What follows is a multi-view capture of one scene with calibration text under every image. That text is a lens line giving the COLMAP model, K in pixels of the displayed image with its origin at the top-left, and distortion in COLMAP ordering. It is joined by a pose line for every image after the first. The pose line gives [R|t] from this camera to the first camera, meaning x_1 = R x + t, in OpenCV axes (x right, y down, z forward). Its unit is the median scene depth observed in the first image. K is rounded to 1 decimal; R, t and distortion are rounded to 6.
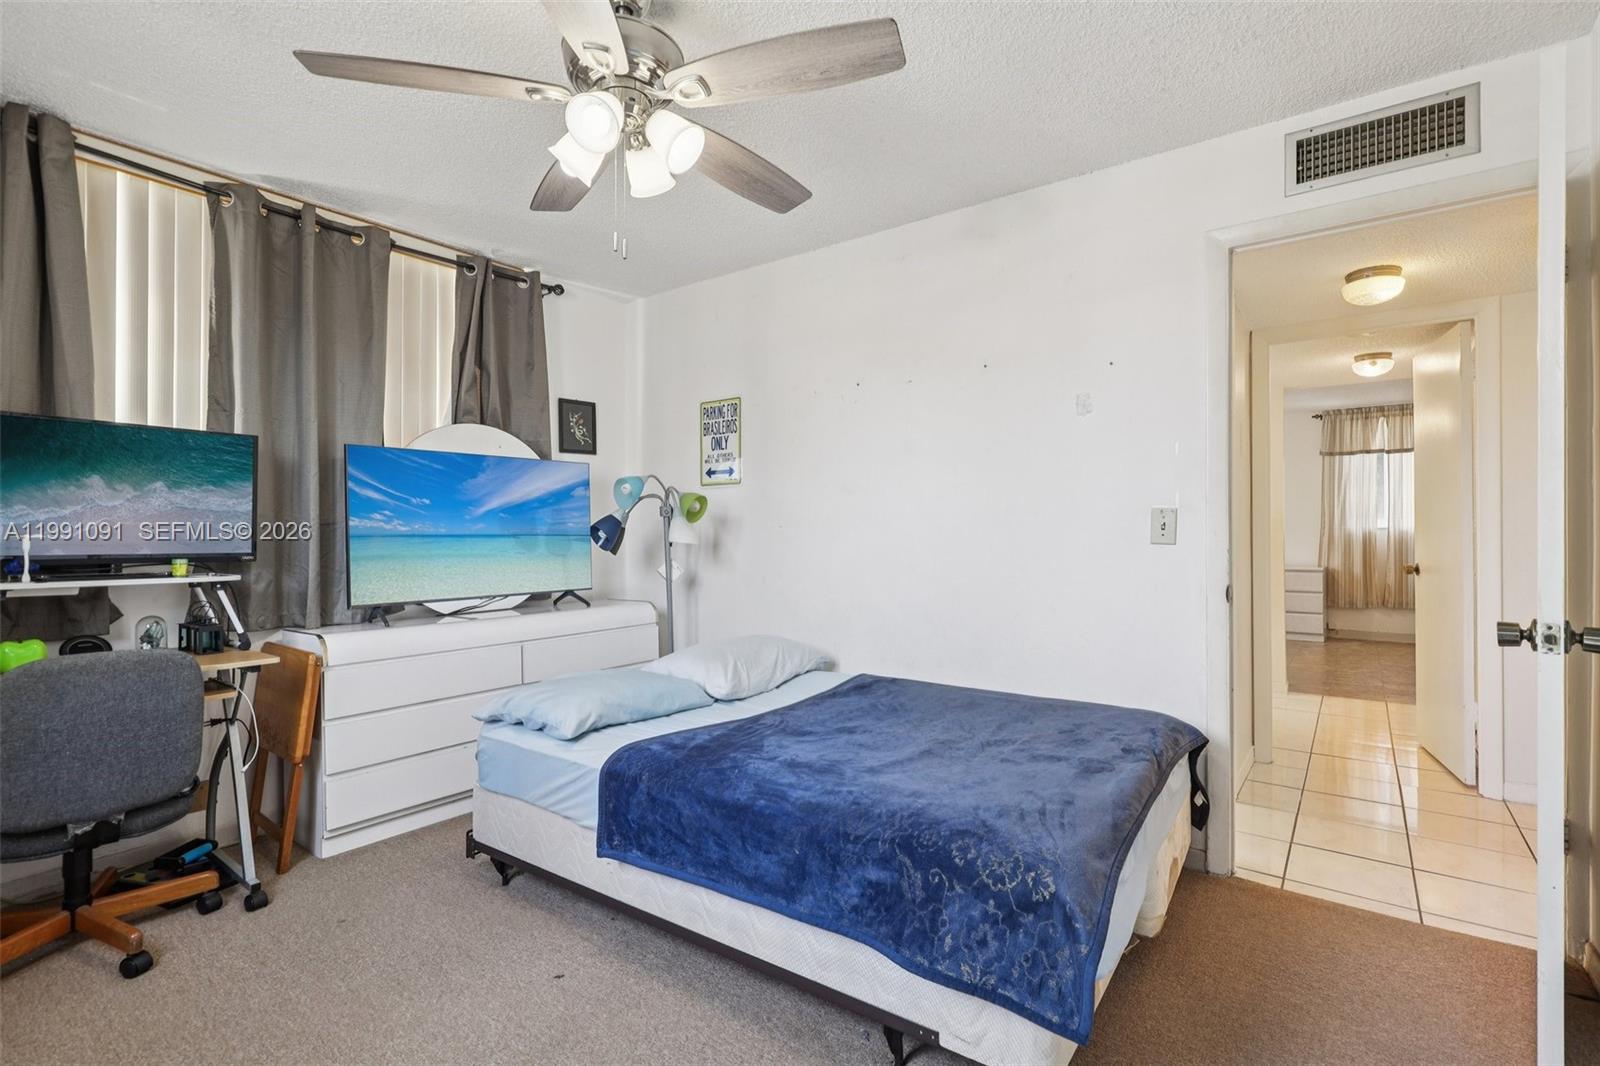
lens RADIAL K [[729.3, 0, 811.4], [0, 729.3, 522.8], [0, 0, 1]] dist [0.001091, -0.000098]
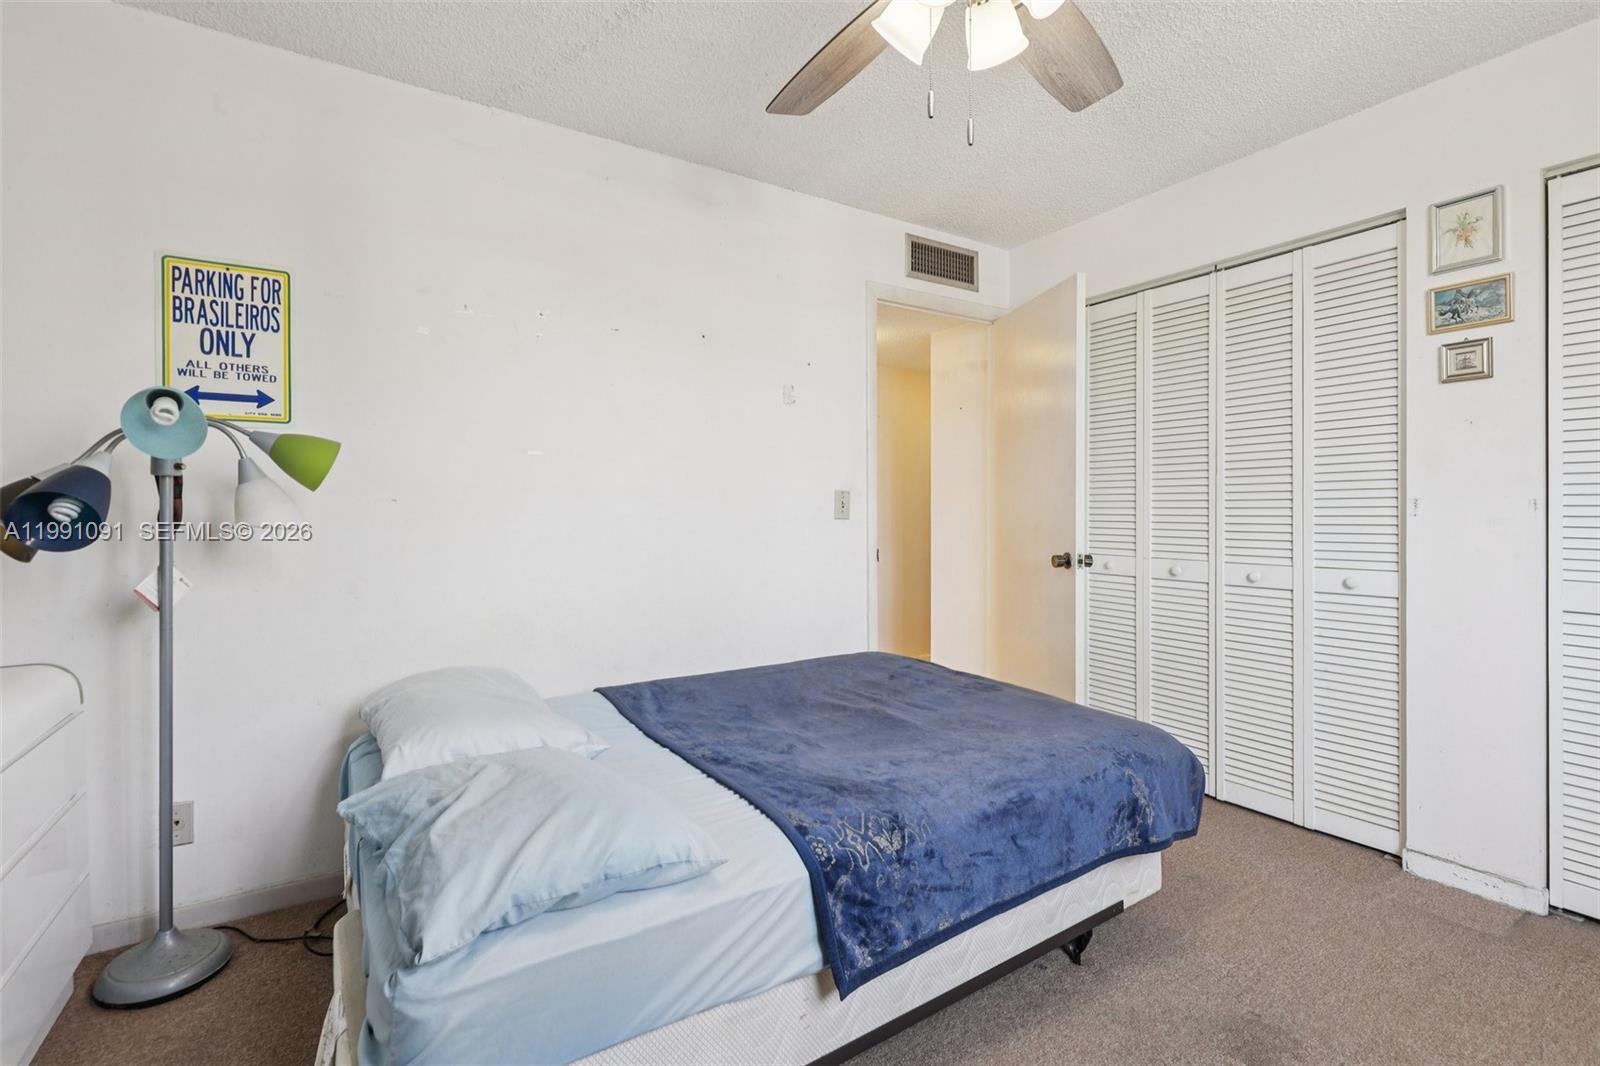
lens RADIAL K [[730.8, 0, 800.3], [0, 730.8, 503.3], [0, 0, 1]] dist [0.000843, -0.000039]
pose [[0.366940, 0.010458, 0.930186, -0.725328], [-0.010054, 0.999923, -0.007276, 0.013162], [-0.930190, -0.006682, 0.367016, 0.626789]]
